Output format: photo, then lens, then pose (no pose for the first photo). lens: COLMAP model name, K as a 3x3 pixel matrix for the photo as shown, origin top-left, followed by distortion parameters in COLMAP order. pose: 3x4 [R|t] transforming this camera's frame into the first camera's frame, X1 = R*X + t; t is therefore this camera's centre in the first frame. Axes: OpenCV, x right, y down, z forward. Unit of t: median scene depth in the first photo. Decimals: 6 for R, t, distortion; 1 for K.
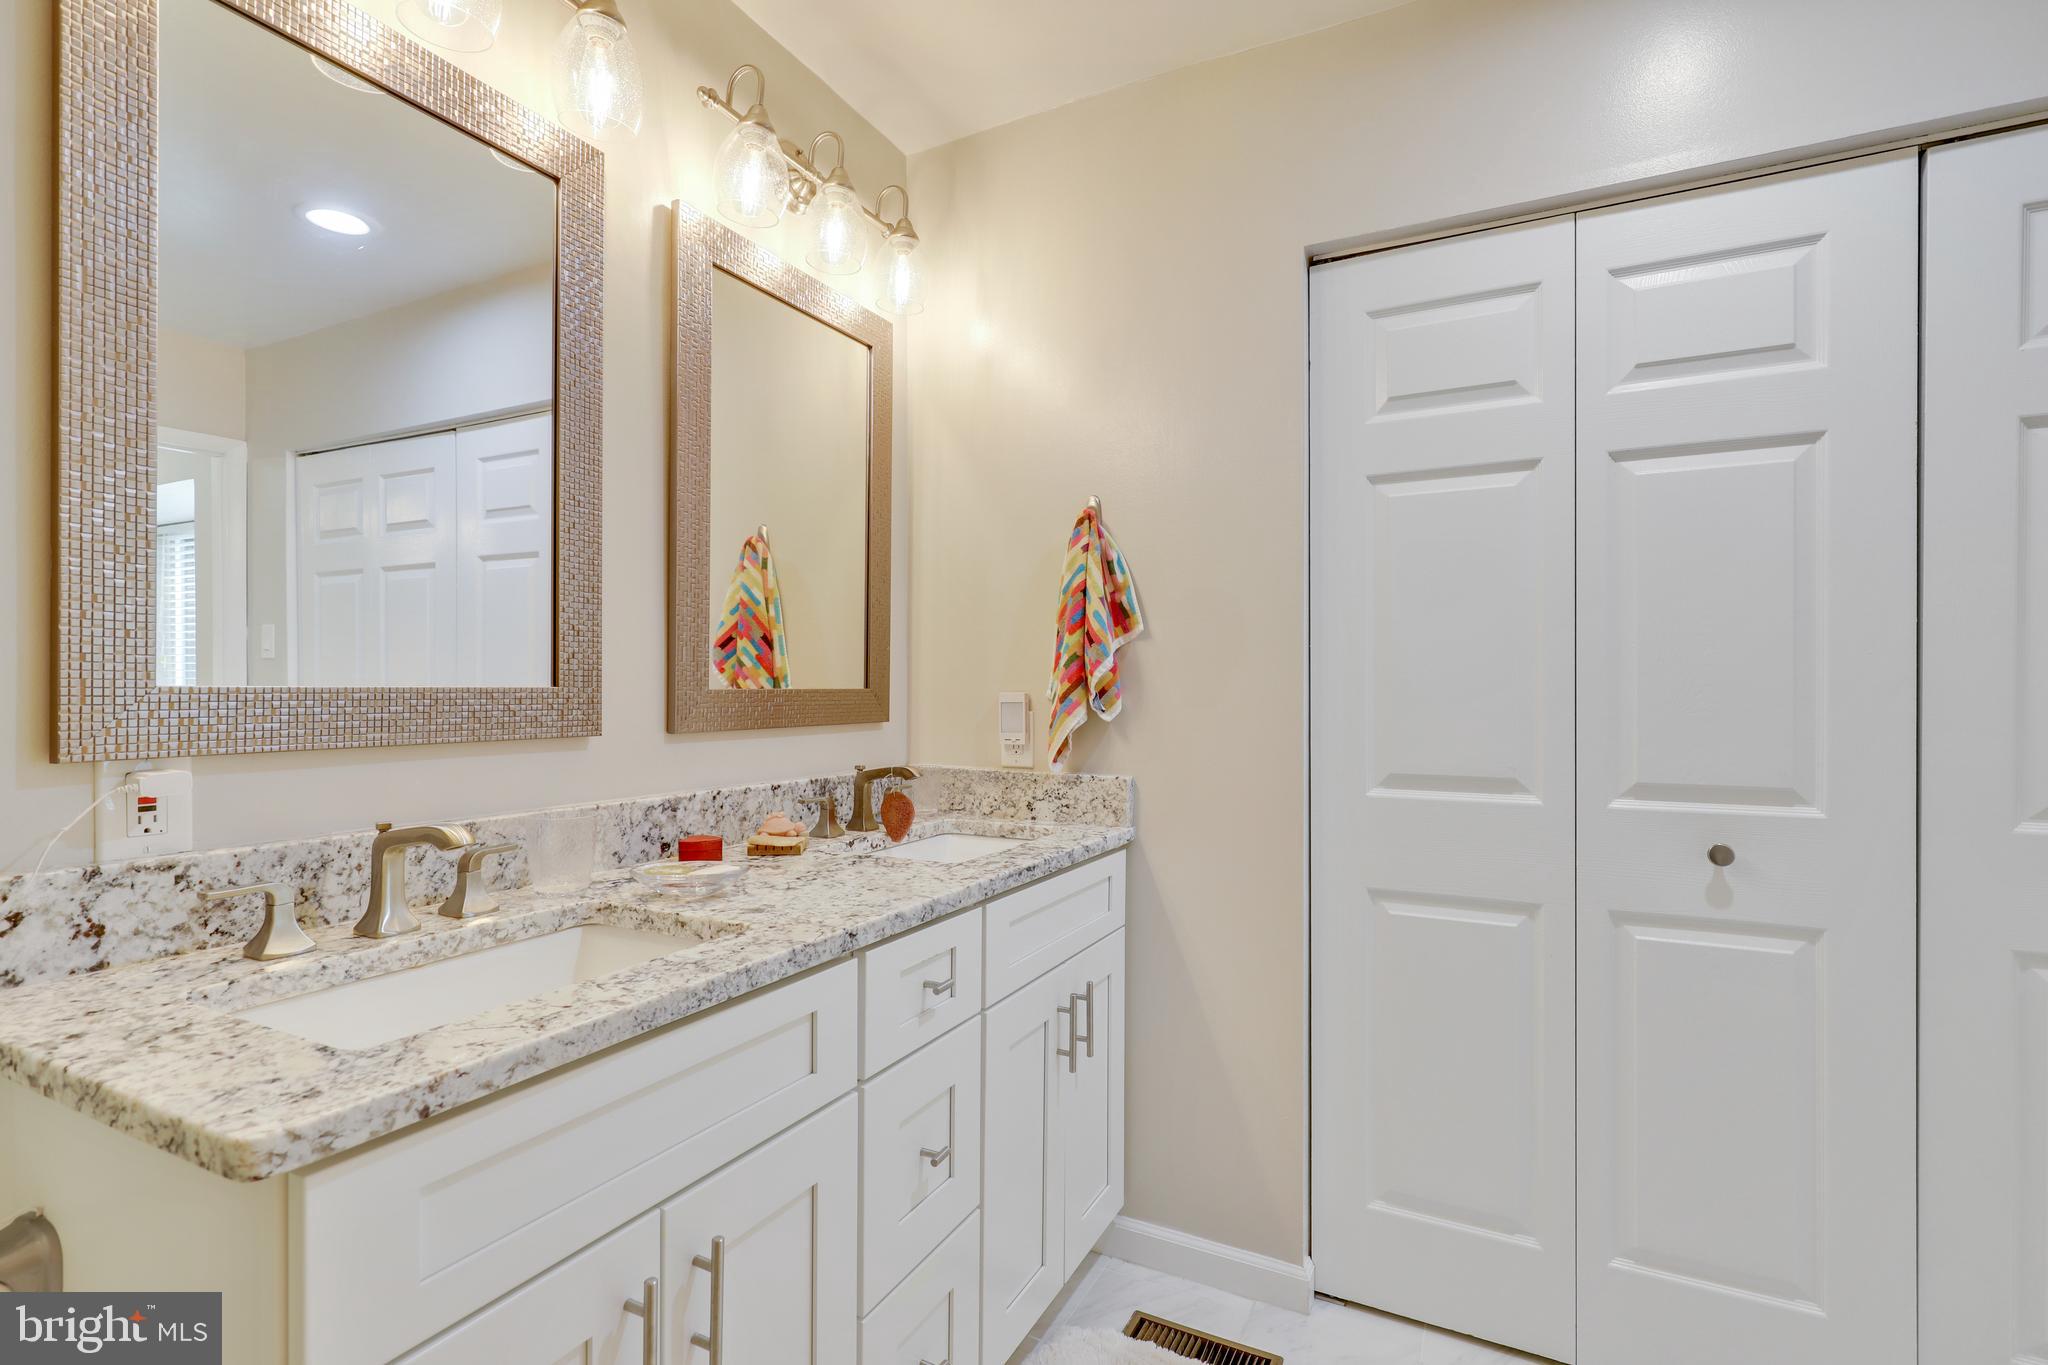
lens RADIAL K [[982.7, 0, 1025.7], [0, 982.7, 693.1], [0, 0, 1]] dist [0.001079, 0.000328]
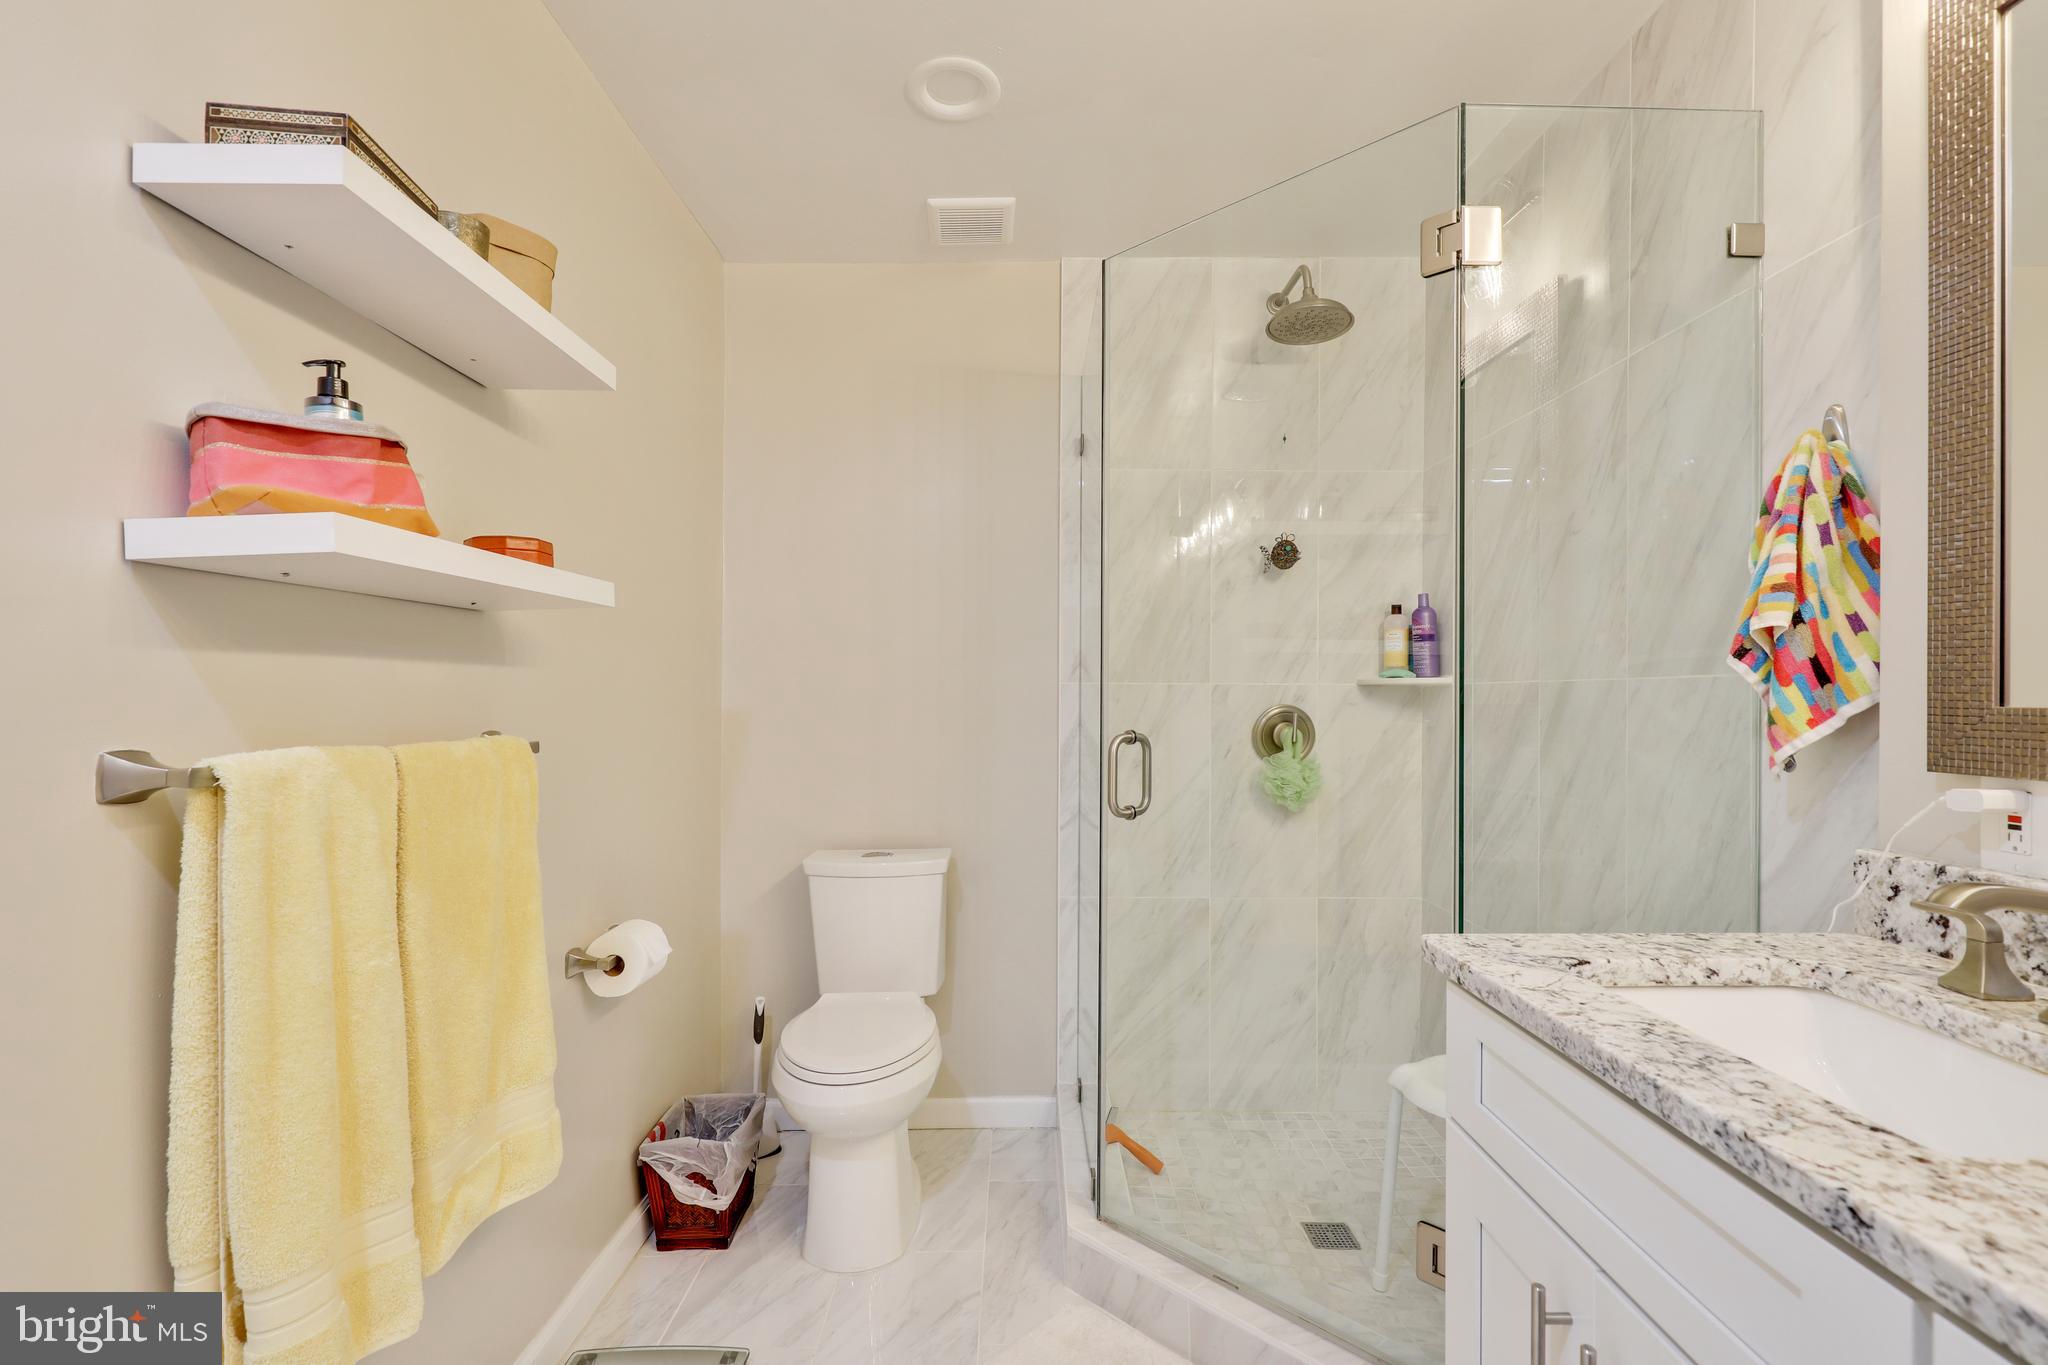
lens RADIAL K [[935.2, 0, 1026.4], [0, 935.2, 685.0], [0, 0, 1]] dist [0.002053, 0.000210]
pose [[-0.889710, -0.010291, -0.456409, 0.477663], [-0.008246, 0.999945, -0.006471, -0.016041], [0.456451, -0.001994, -0.889746, 1.426485]]
